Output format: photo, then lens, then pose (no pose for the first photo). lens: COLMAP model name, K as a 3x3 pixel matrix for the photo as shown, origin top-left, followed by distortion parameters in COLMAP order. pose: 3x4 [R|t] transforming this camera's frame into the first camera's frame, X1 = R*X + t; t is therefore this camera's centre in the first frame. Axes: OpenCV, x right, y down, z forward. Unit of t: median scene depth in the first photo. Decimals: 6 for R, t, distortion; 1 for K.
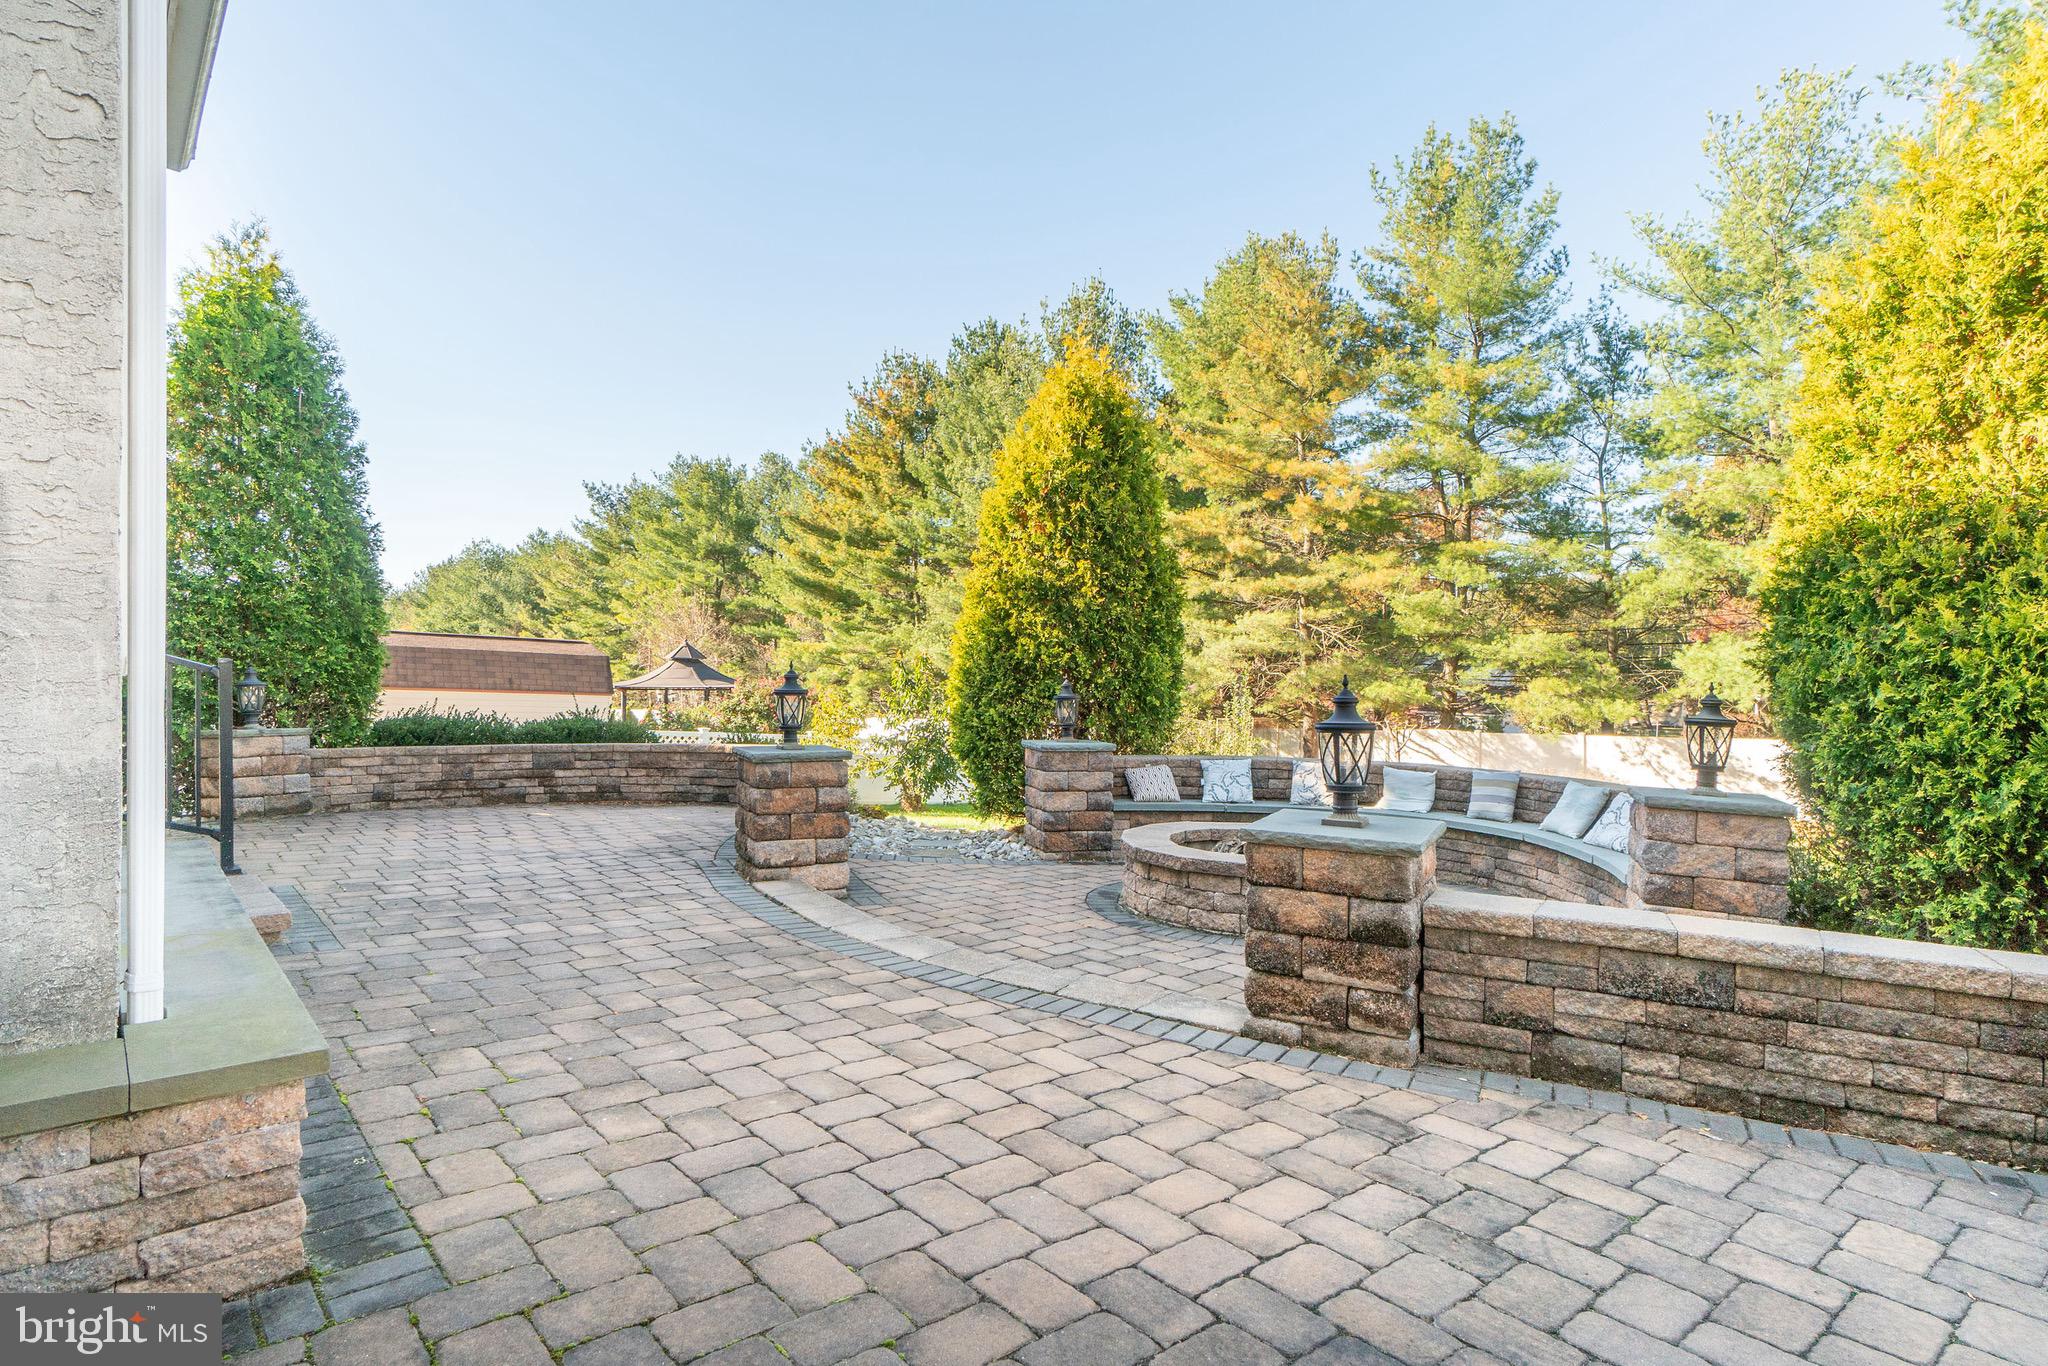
lens RADIAL K [[1056.6, 0, 1015.6], [0, 1056.6, 675.8], [0, 0, 1]] dist [0.006180, -0.000677]
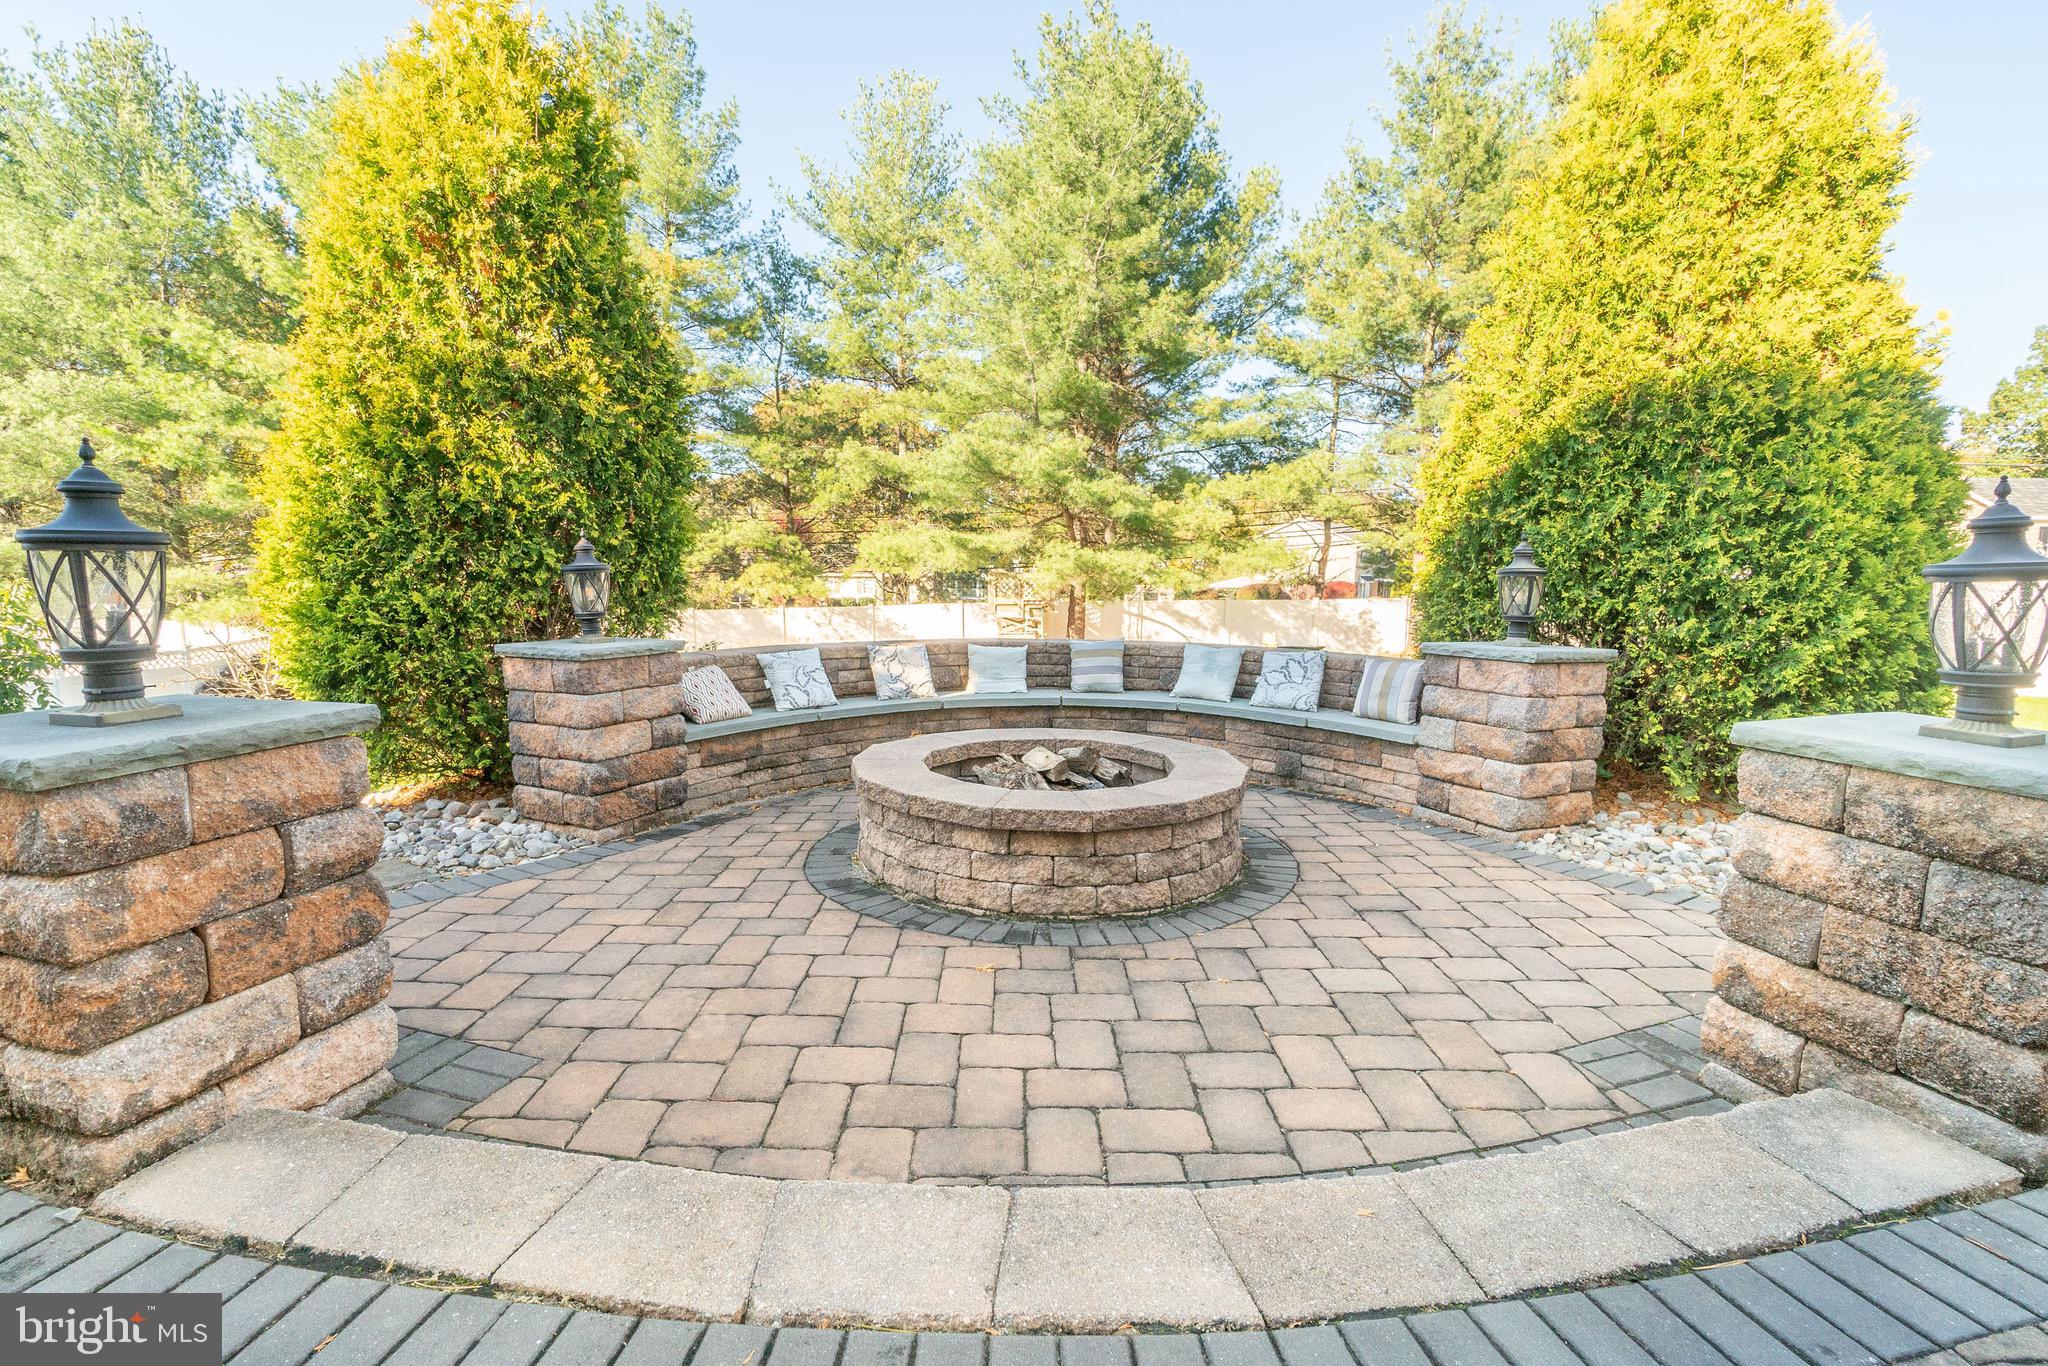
lens RADIAL K [[918.6, 0, 1023.5], [0, 918.6, 679.9], [0, 0, 1]] dist [-0.002199, -0.000194]
pose [[0.668735, -0.101128, 0.736591, -0.171415], [0.007581, 0.991583, 0.129253, 0.017396], [-0.743462, -0.080851, 0.663873, 0.453774]]
